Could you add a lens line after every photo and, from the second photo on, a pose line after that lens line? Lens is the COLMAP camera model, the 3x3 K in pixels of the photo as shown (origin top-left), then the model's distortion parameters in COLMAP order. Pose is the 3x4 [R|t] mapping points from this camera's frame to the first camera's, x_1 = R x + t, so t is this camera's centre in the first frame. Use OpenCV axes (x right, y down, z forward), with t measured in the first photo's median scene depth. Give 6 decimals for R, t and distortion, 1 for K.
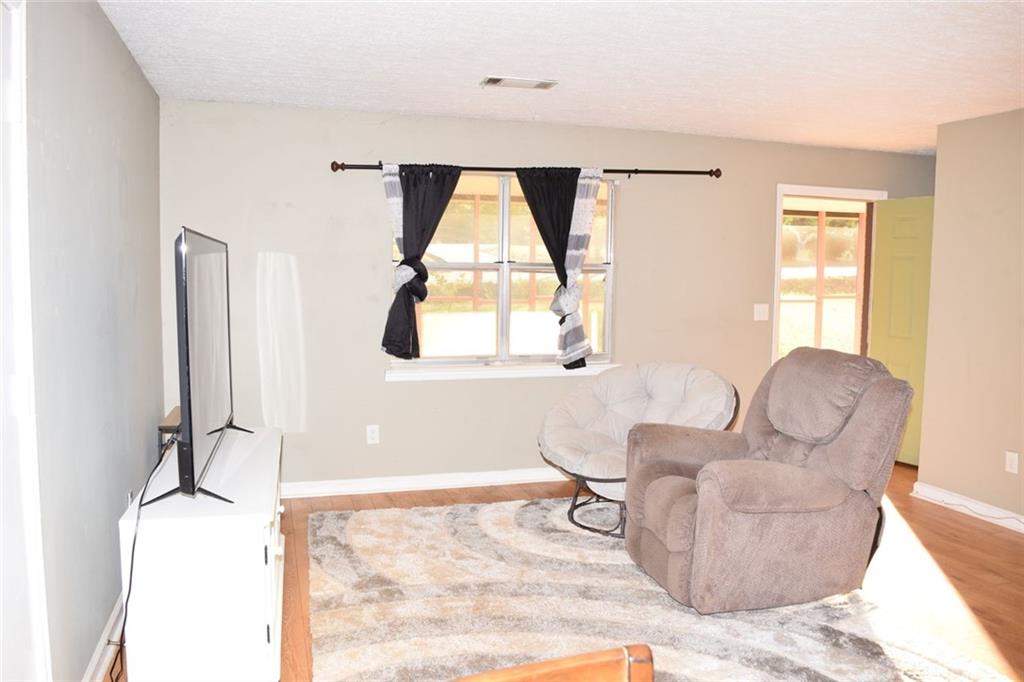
lens RADIAL K [[804.9, 0, 512.0], [0, 804.9, 341.0], [0, 0, 1]] dist [-0.089406, -0.002065]
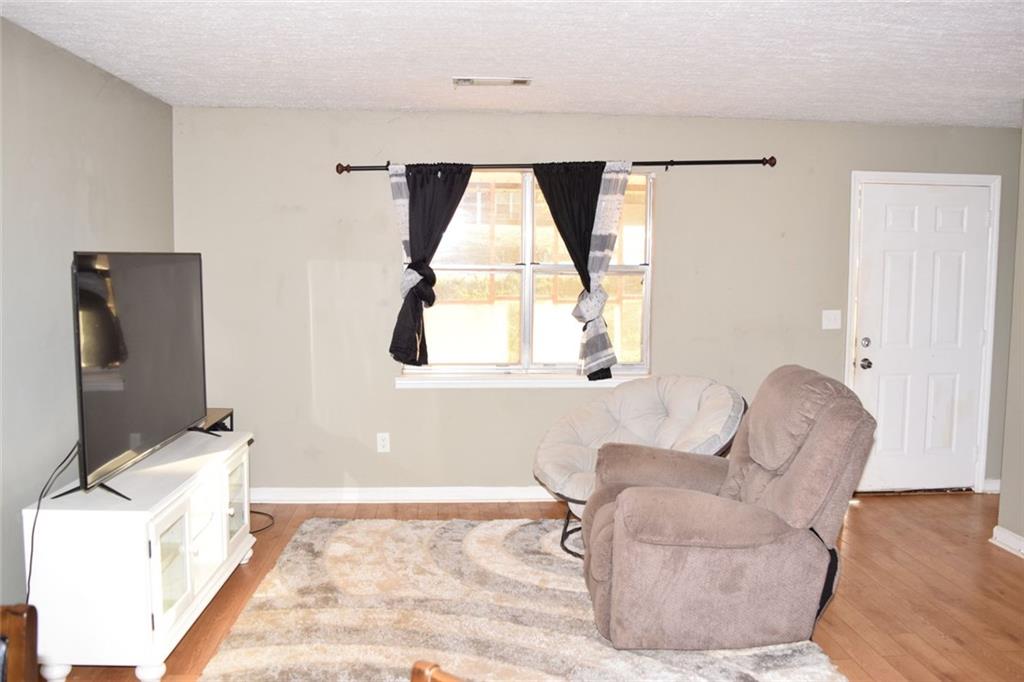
lens RADIAL K [[930.3, 0, 512.0], [0, 930.3, 341.0], [0, 0, 1]] dist [-0.085536, 0.014541]
pose [[0.974681, 0.016927, -0.222959, 0.237863], [-0.015469, 0.999846, 0.008286, -0.019005], [0.223065, -0.004627, 0.974793, -0.062782]]
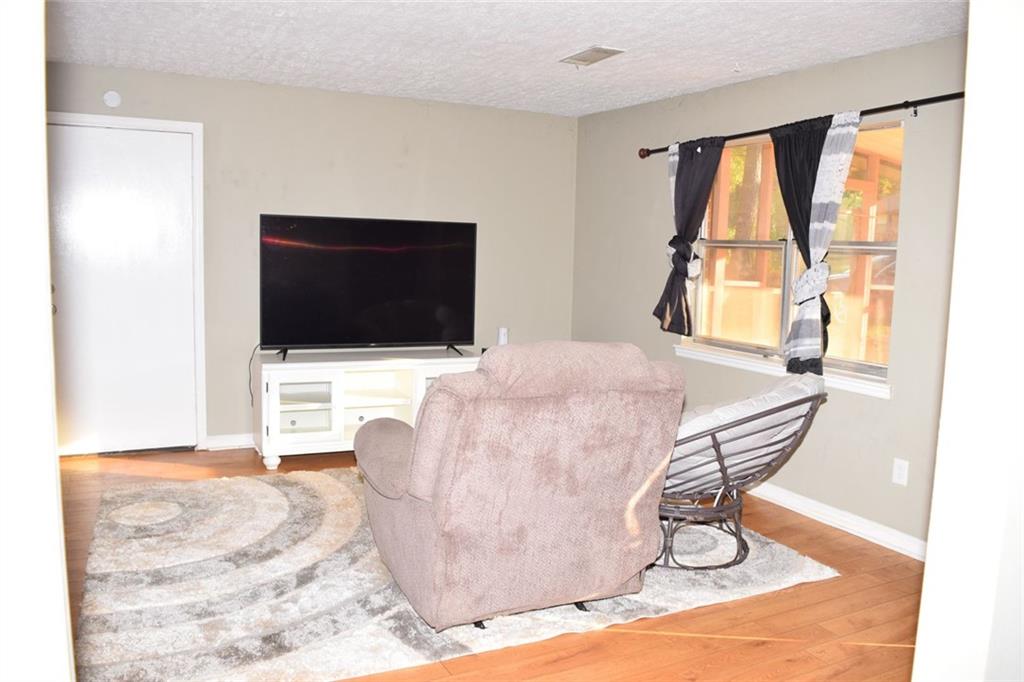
lens RADIAL K [[804.9, 0, 512.0], [0, 804.9, 341.0], [0, 0, 1]] dist [-0.089406, -0.002065]
pose [[0.181178, 0.107420, -0.977566, 0.847498], [-0.110596, 0.989937, 0.088282, -0.037544], [0.977212, 0.092120, 0.191235, 0.622260]]
